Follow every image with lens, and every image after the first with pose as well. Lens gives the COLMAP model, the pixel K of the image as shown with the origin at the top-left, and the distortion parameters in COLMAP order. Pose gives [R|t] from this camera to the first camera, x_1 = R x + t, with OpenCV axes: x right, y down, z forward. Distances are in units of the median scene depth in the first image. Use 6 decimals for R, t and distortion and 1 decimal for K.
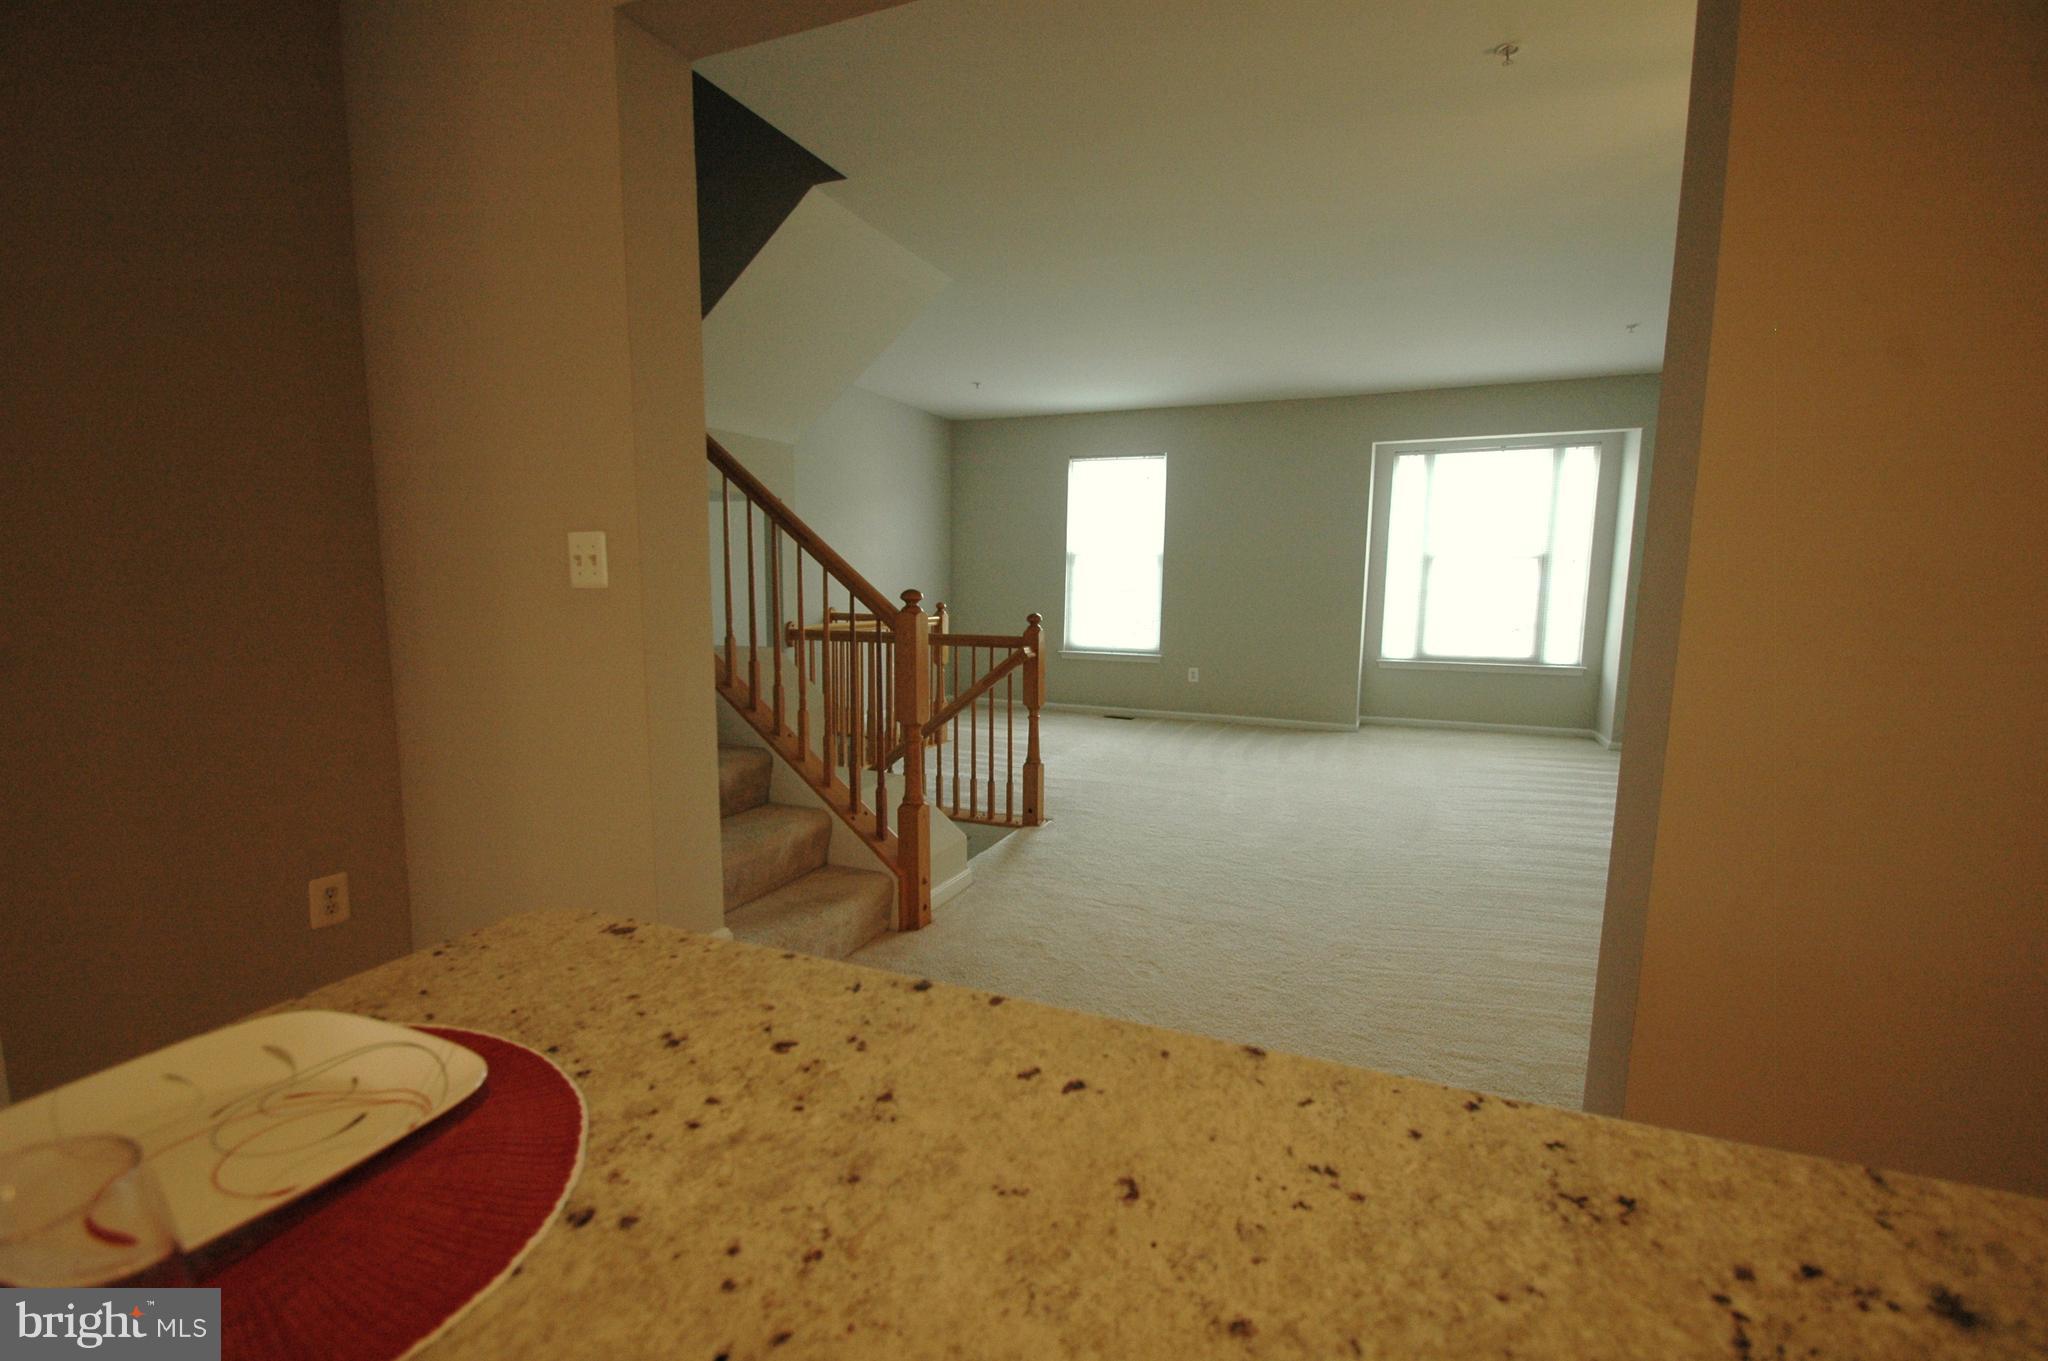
lens RADIAL K [[896.3, 0, 1021.6], [0, 896.3, 678.8], [0, 0, 1]] dist [0.002238, -0.008579]
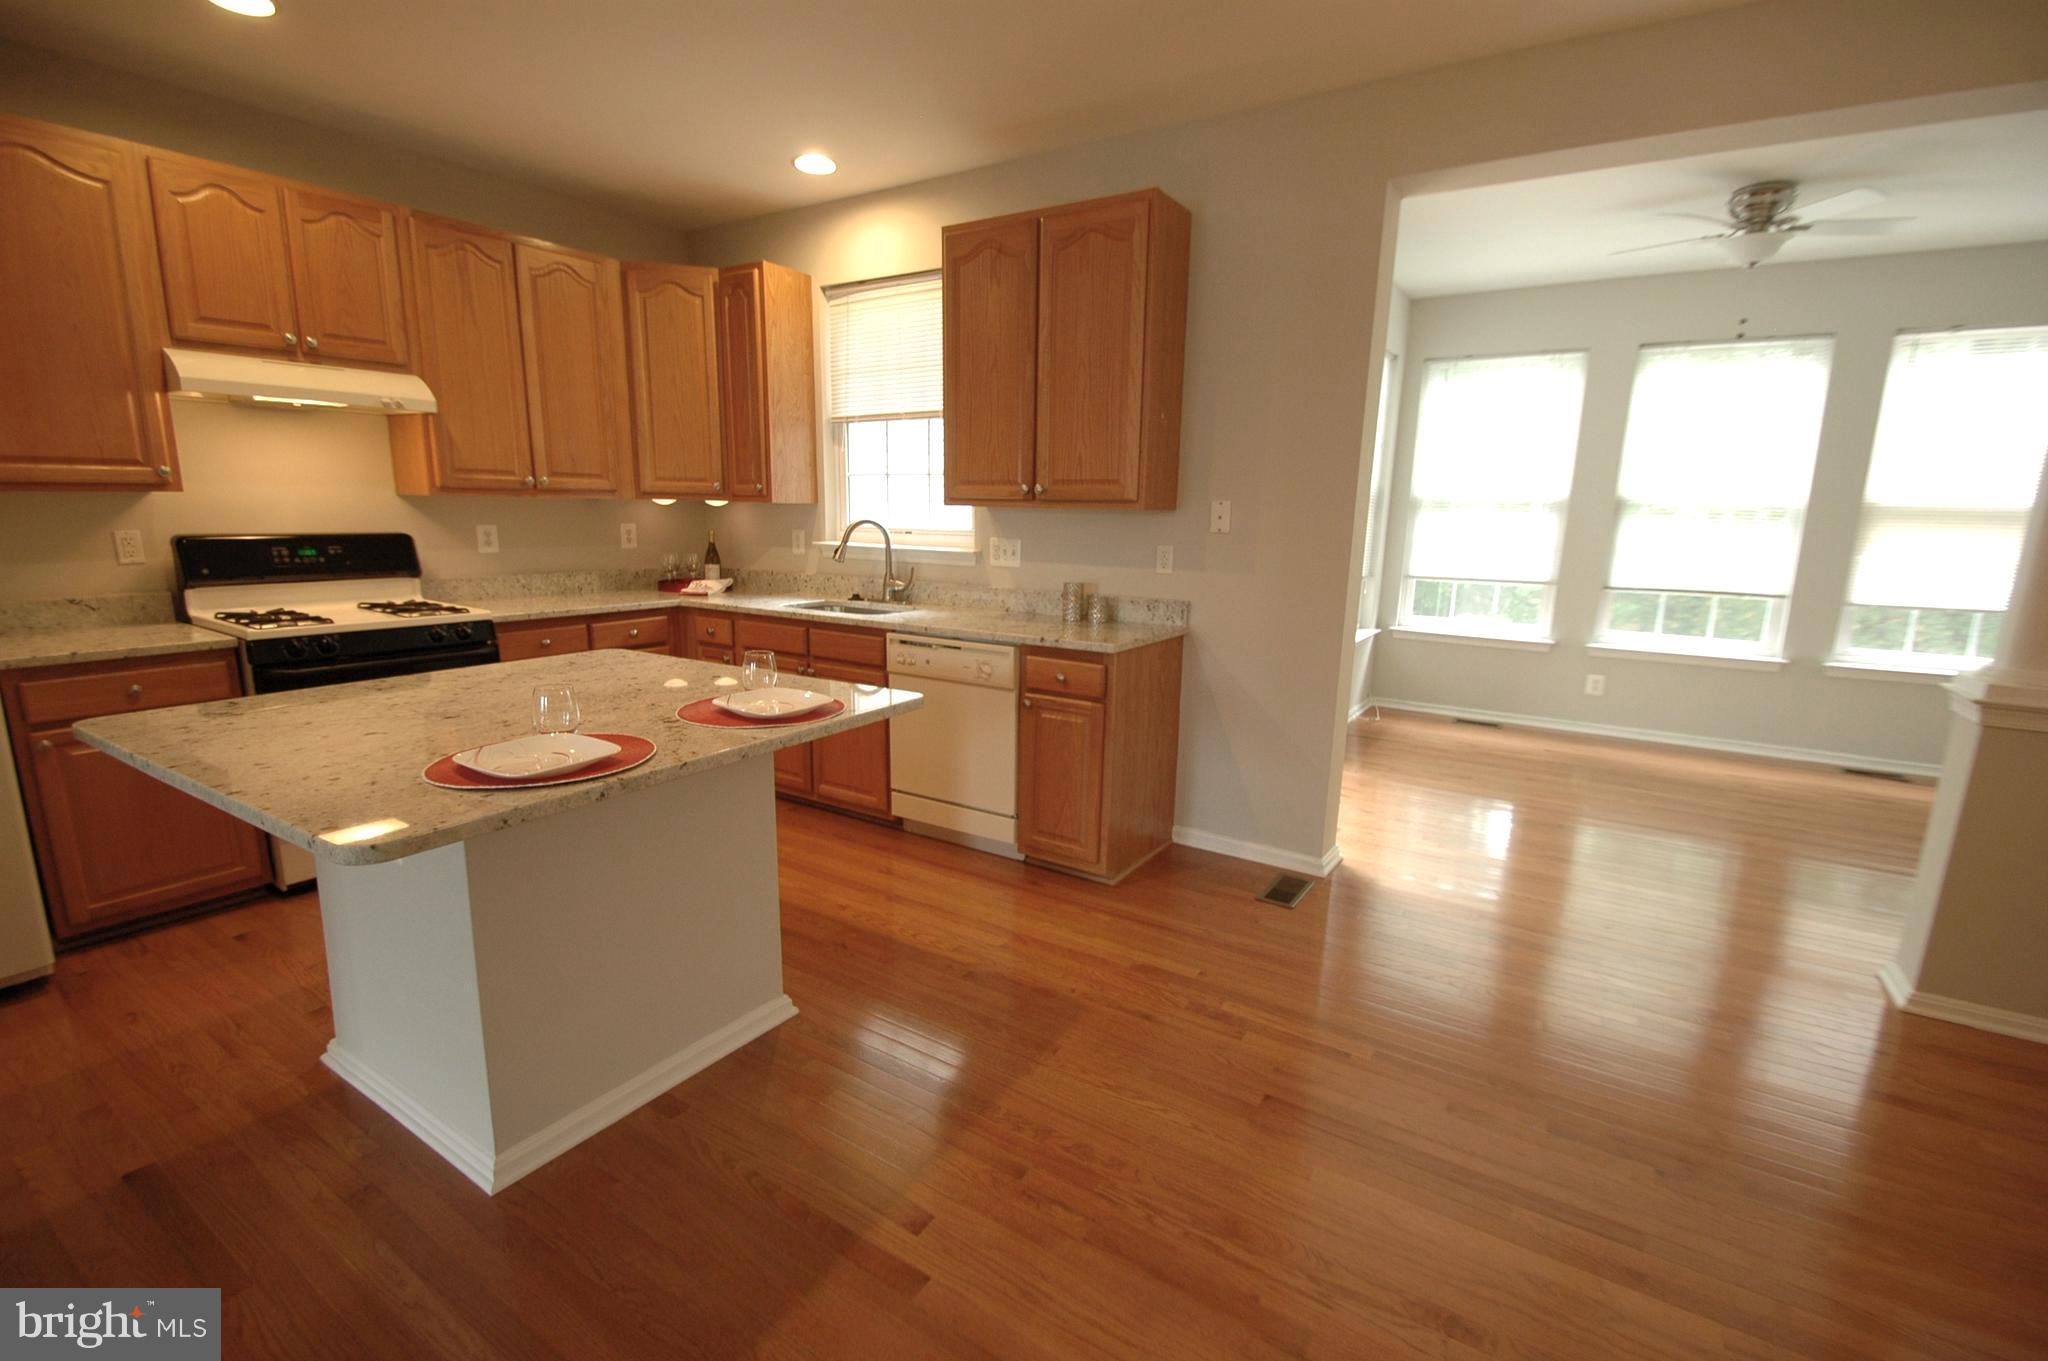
lens RADIAL K [[896.3, 0, 1023.3], [0, 896.3, 697.3], [0, 0, 1]] dist [0.002238, -0.008579]
pose [[-0.986822, -0.056405, 0.151663, -3.123726], [-0.005920, 0.949235, 0.314511, -0.724925], [-0.161704, 0.309469, -0.937060, 3.687870]]
